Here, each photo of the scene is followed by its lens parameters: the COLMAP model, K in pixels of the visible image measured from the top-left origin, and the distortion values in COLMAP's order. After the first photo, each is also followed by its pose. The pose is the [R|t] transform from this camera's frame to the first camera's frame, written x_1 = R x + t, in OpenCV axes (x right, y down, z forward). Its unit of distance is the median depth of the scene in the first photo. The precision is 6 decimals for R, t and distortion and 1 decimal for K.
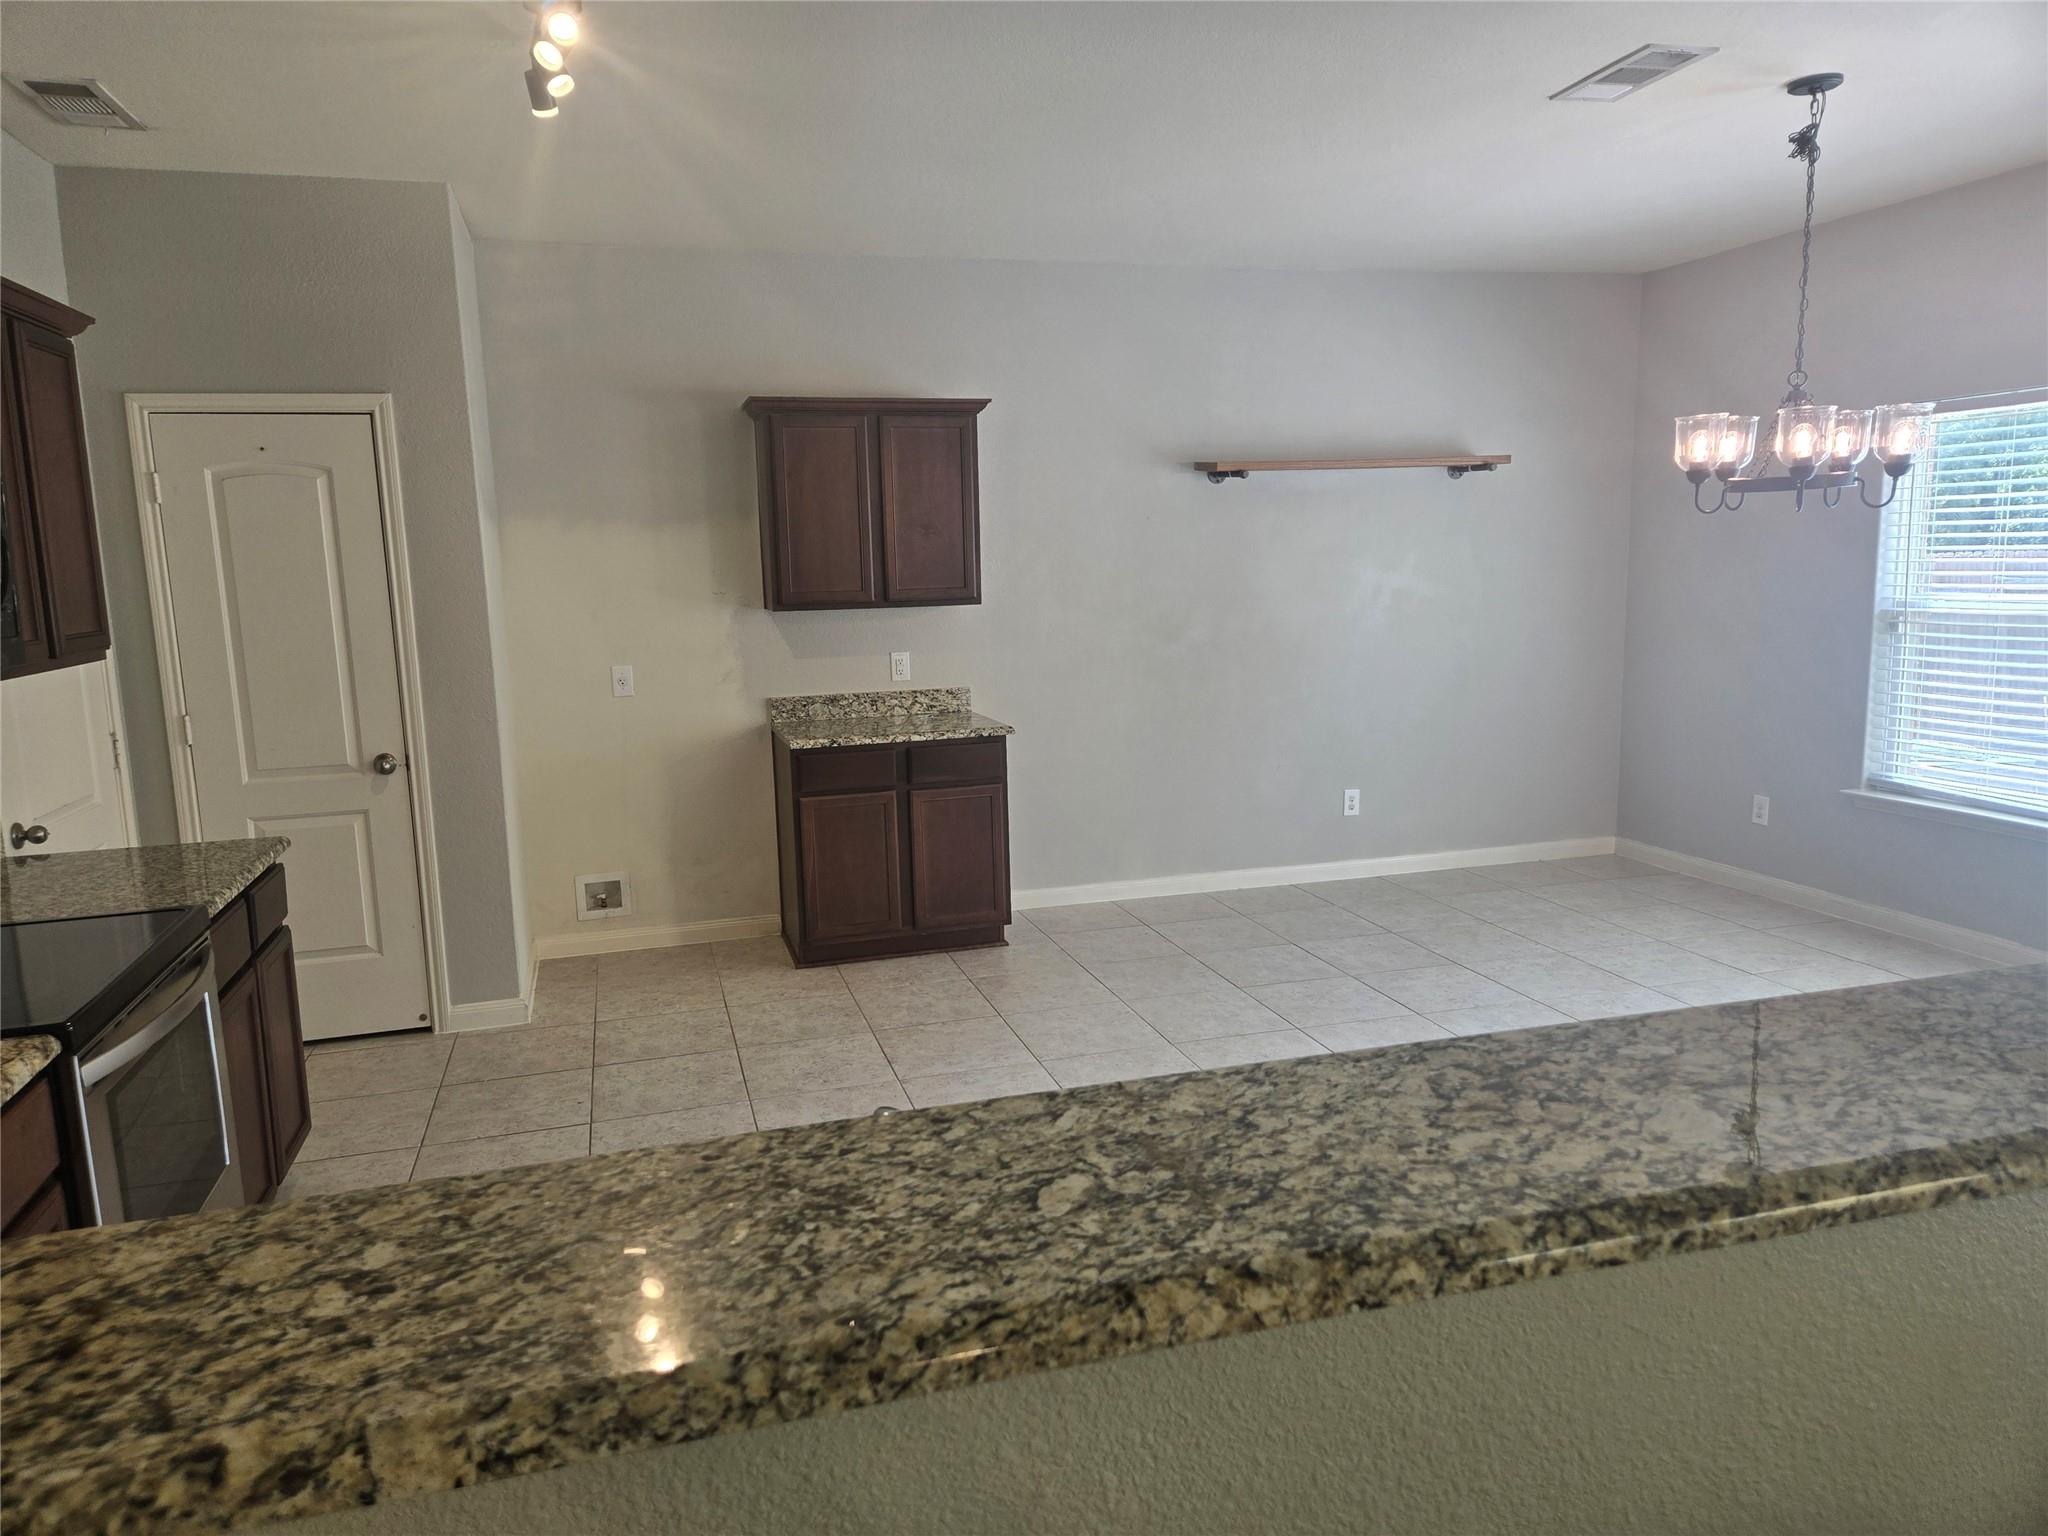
lens RADIAL K [[1369.8, 0, 1013.3], [0, 1369.8, 767.3], [0, 0, 1]] dist [0.087062, -0.066318]
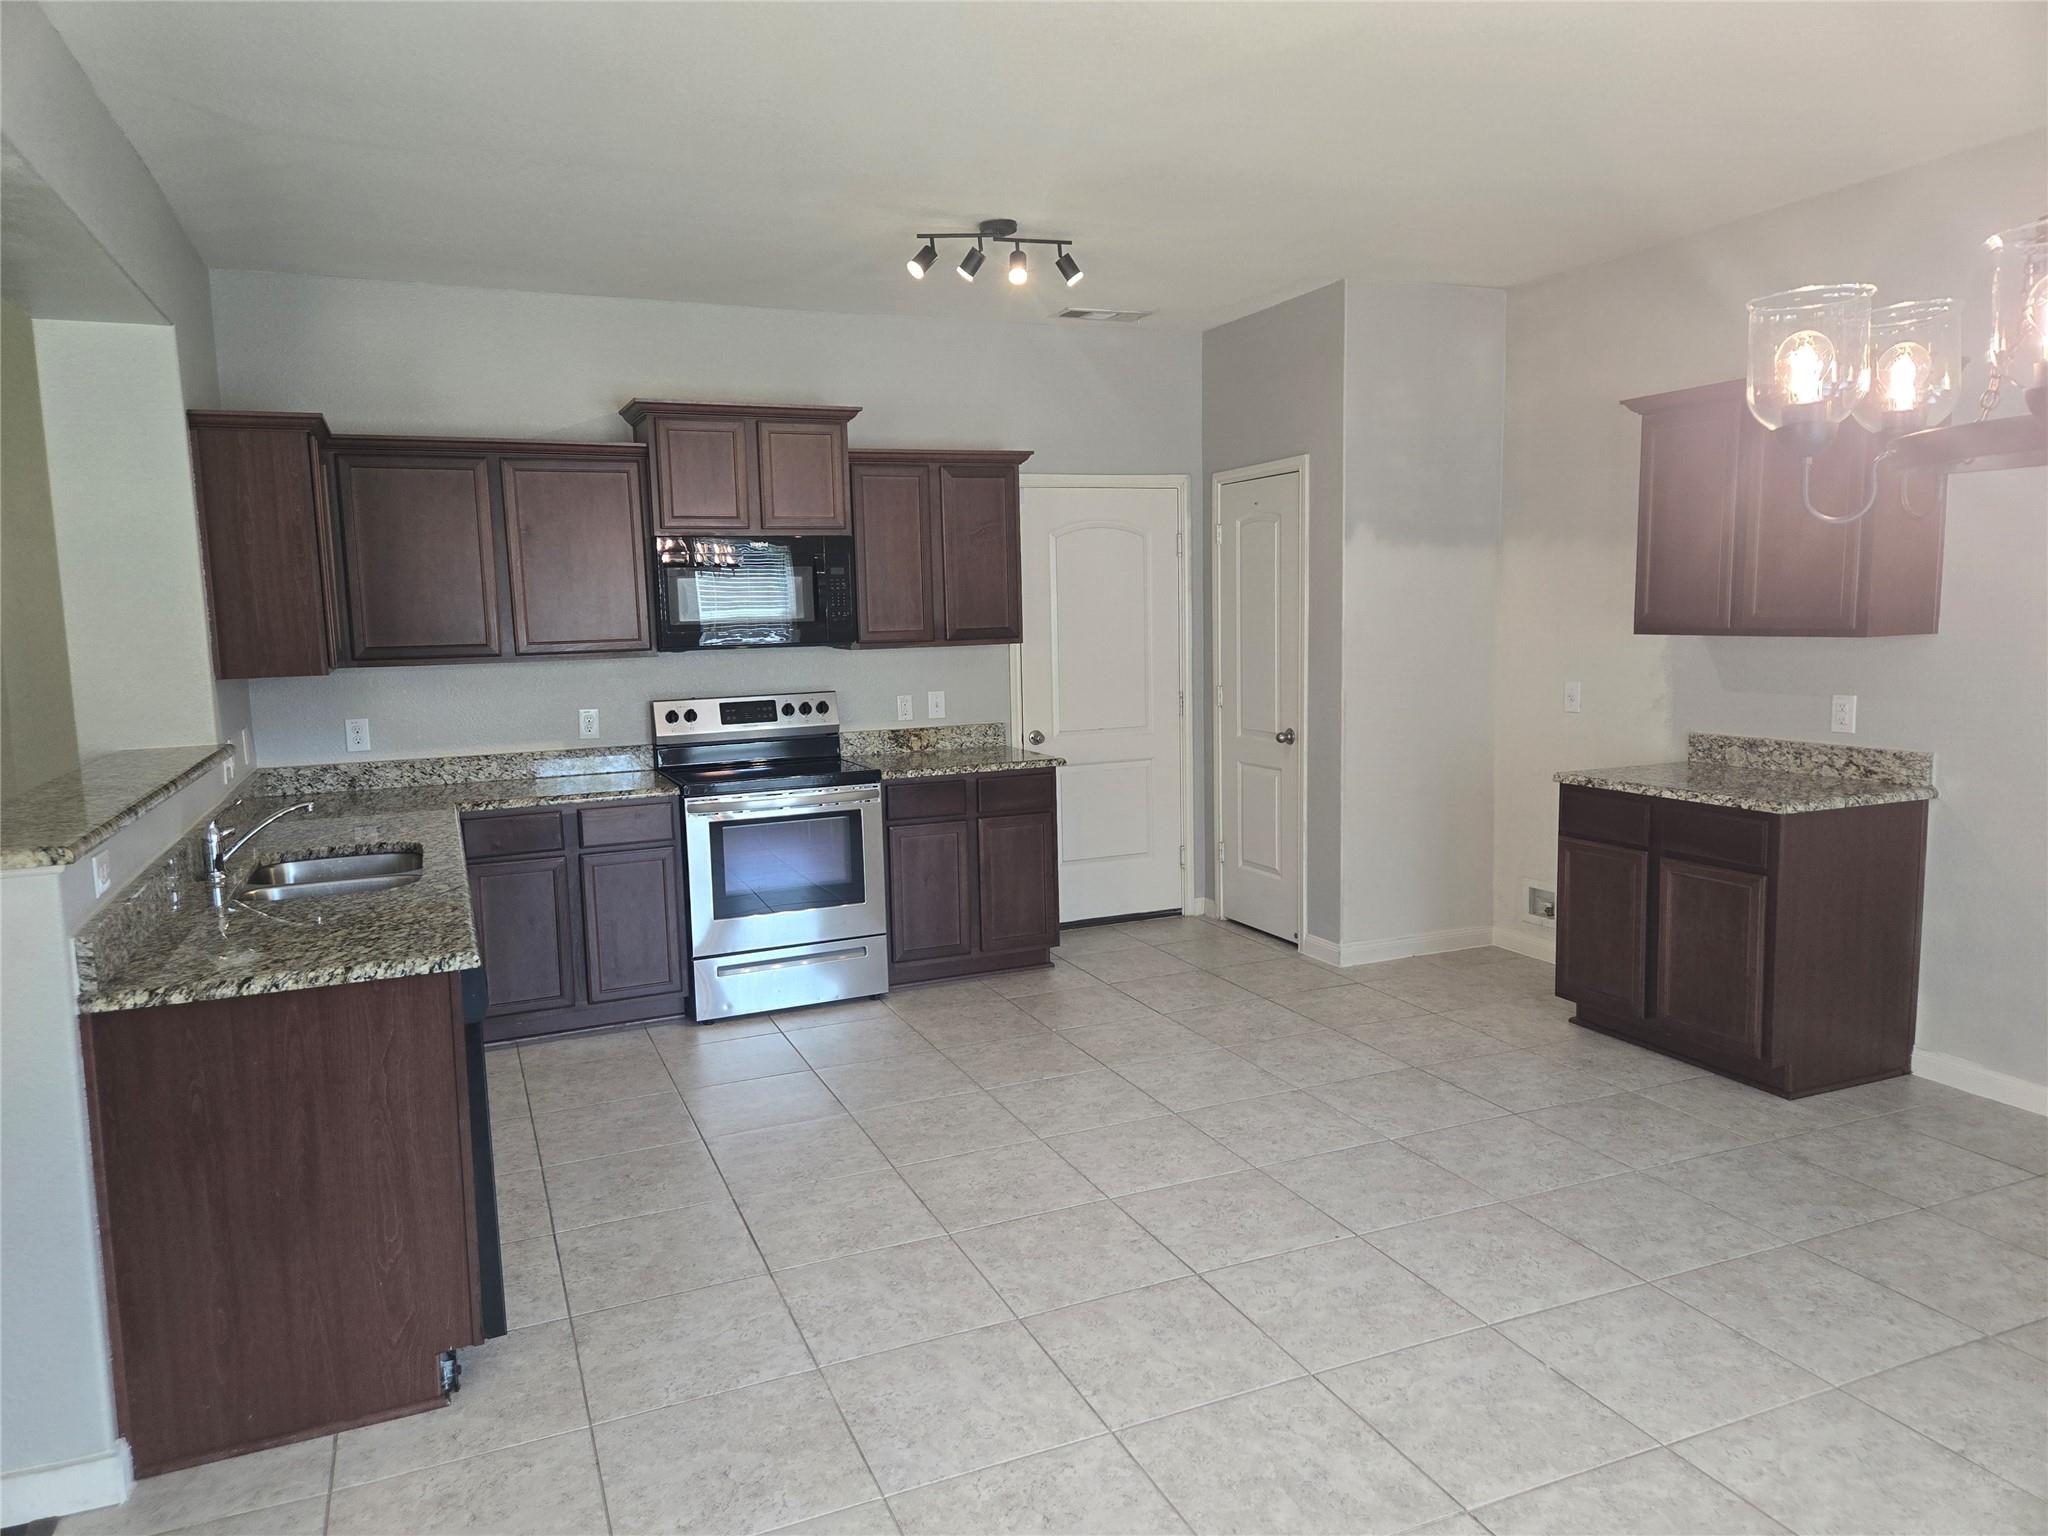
lens RADIAL K [[1369.8, 0, 1013.3], [0, 1369.8, 767.3], [0, 0, 1]] dist [0.087062, -0.066318]
pose [[0.126394, 0.147215, -0.980996, 0.707710], [-0.129634, 0.982897, 0.130798, -0.097441], [0.983473, 0.110638, 0.143316, 0.493769]]
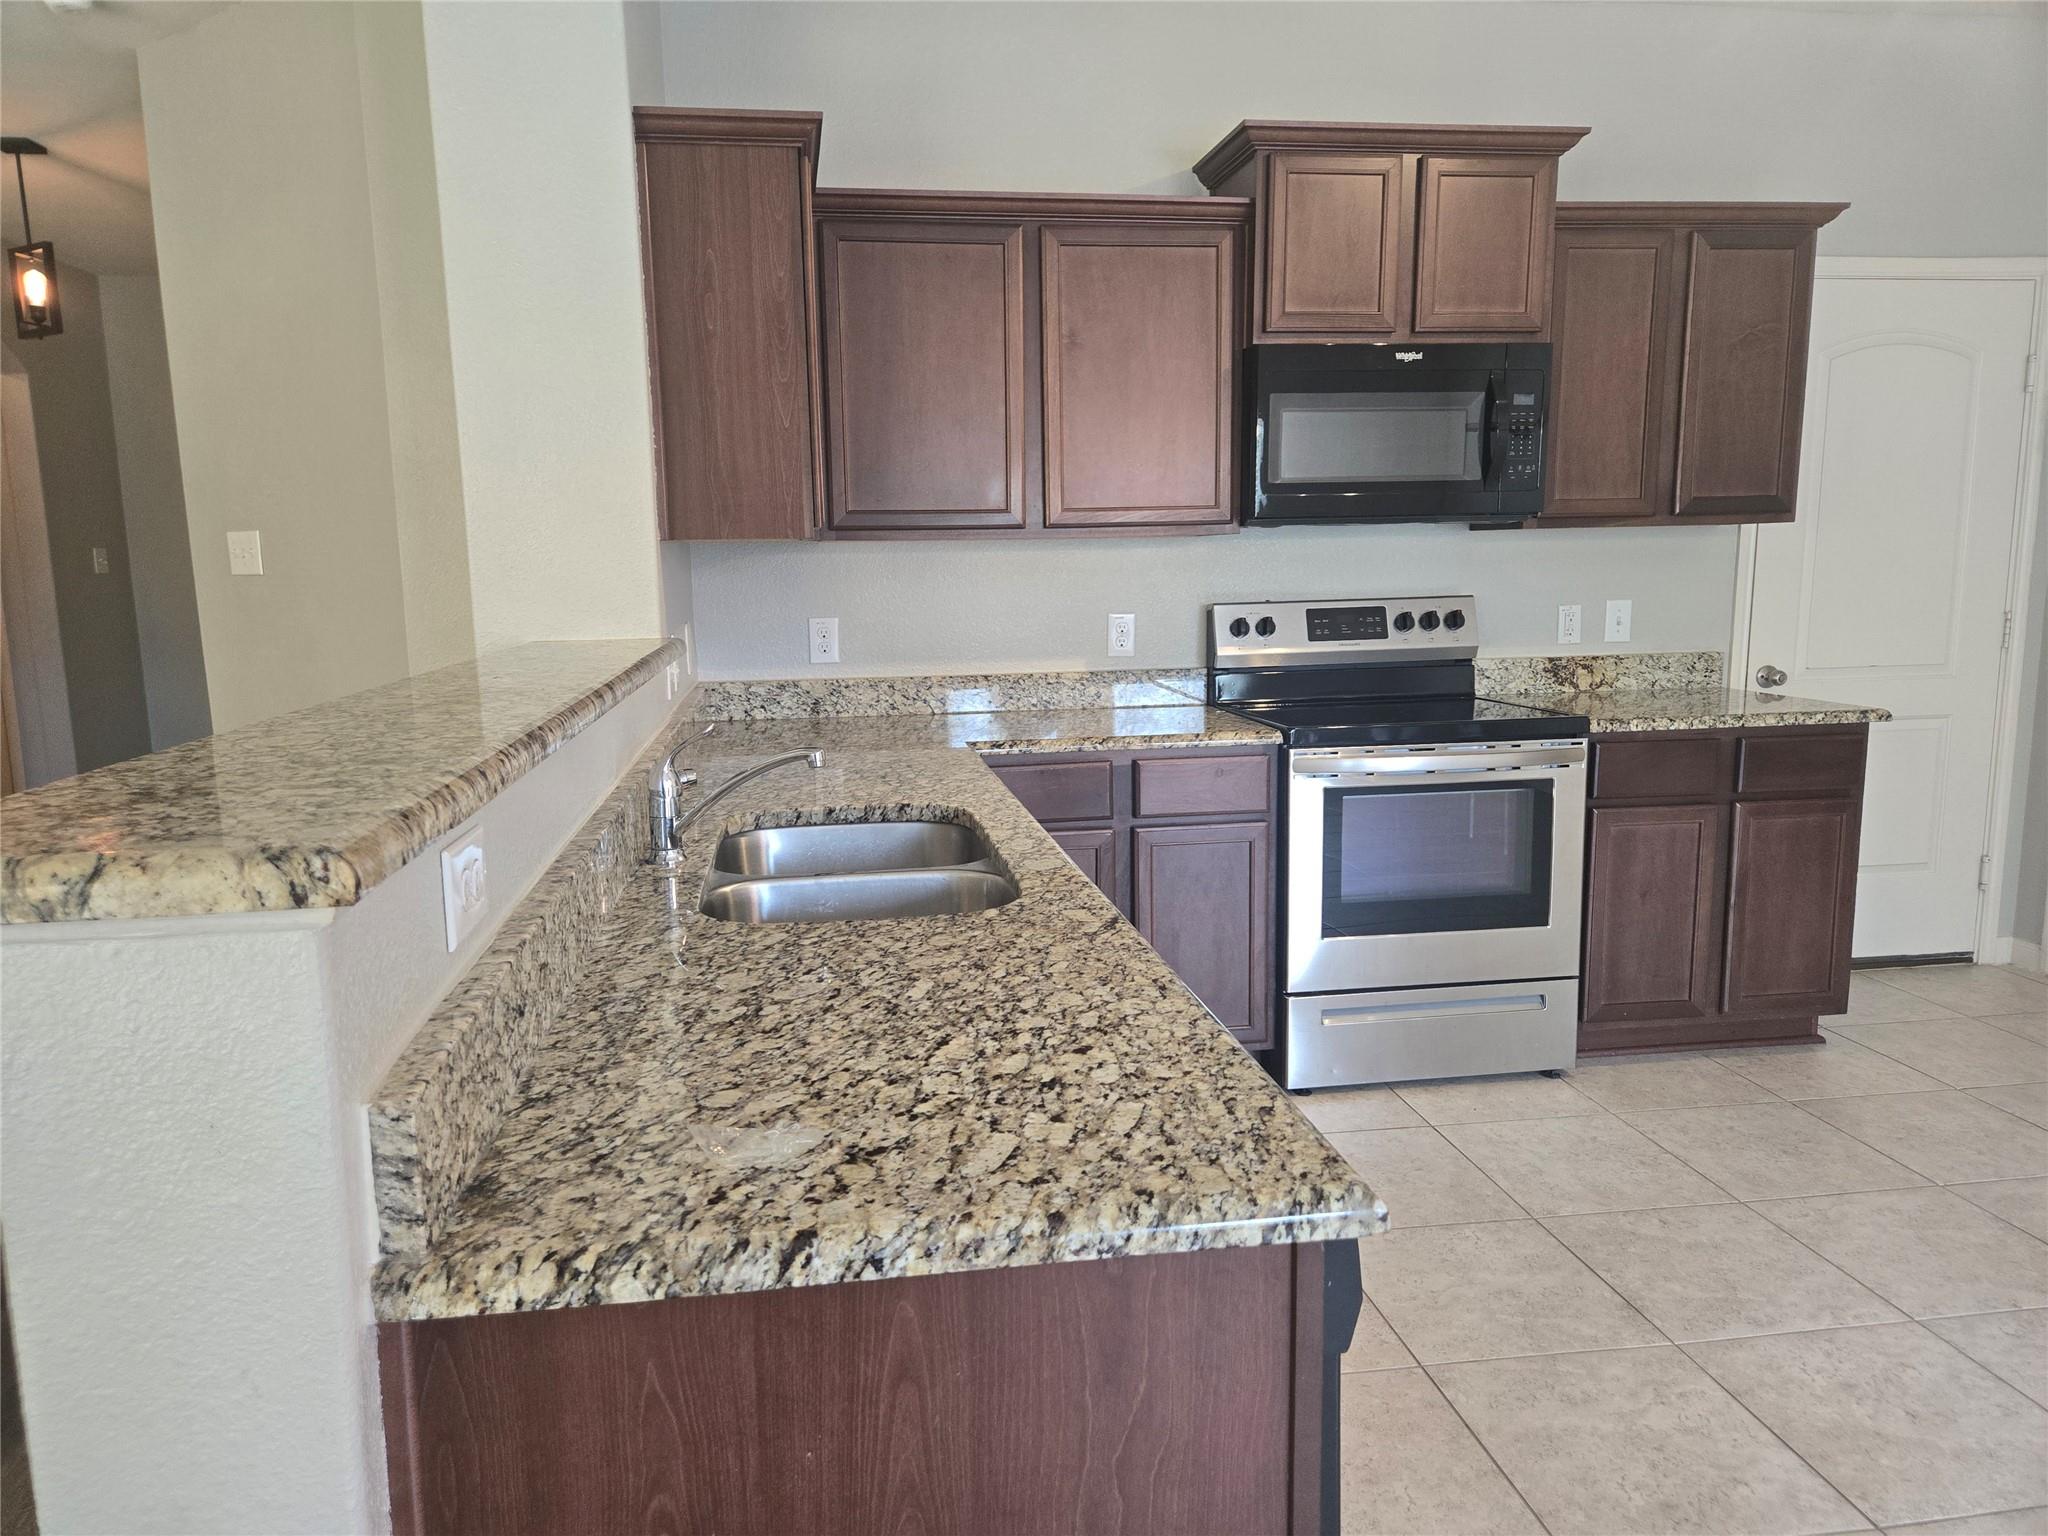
lens RADIAL K [[1369.8, 0, 1013.3], [0, 1369.8, 767.3], [0, 0, 1]] dist [0.087062, -0.066318]
pose [[-0.116174, 0.183945, -0.976047, 0.354010], [-0.133048, 0.970962, 0.198822, -0.018140], [0.984277, 0.152959, -0.088327, 0.338829]]
